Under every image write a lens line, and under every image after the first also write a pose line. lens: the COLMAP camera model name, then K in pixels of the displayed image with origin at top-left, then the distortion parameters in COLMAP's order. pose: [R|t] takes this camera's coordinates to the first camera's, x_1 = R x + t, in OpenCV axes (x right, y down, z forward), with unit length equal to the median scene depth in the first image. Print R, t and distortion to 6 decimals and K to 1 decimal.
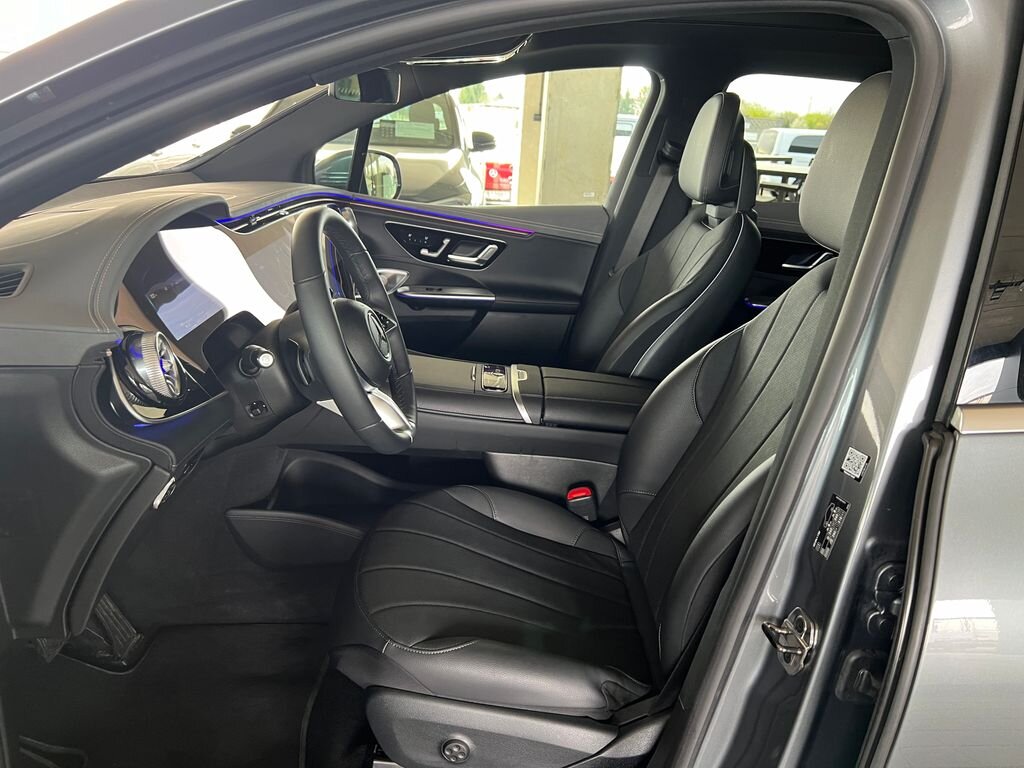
lens RADIAL K [[777.0, 0, 511.0], [0, 777.0, 387.5], [0, 0, 1]] dist [0.004041, -0.009600]
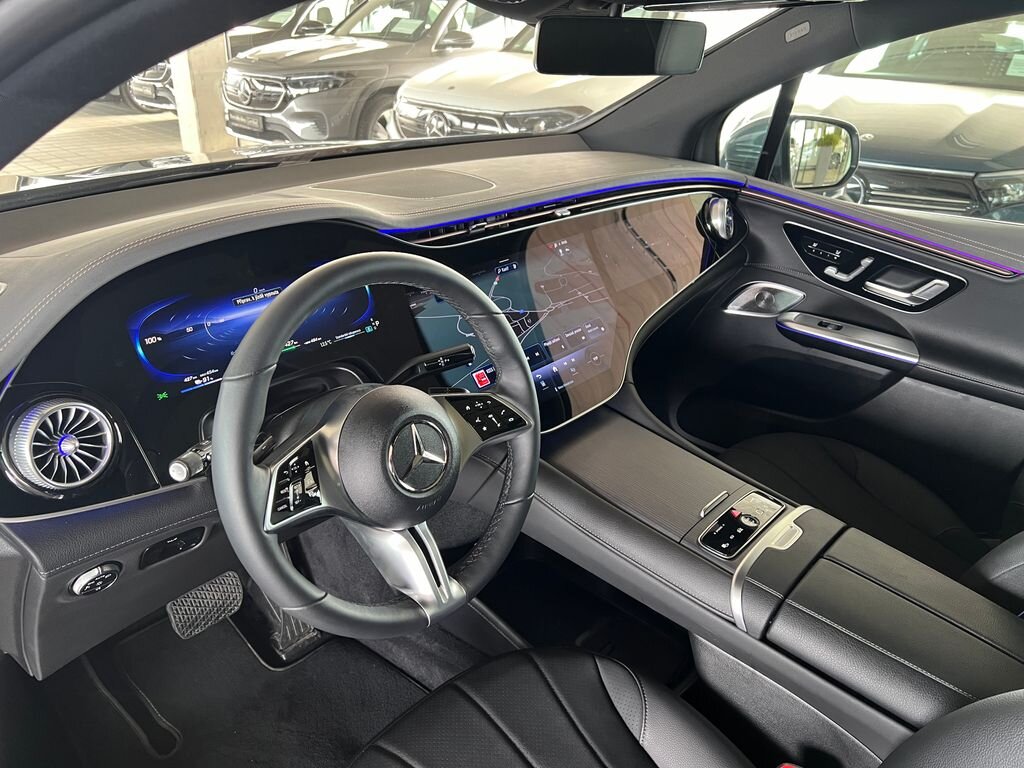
lens RADIAL K [[777.0, 0, 512.5], [0, 777.0, 380.7], [0, 0, 1]] dist [0.004041, -0.009600]
pose [[0.723475, 0.279096, -0.631419, 0.150085], [-0.219959, 0.960158, 0.172377, -0.136882], [0.654372, 0.014176, 0.756040, 0.283839]]
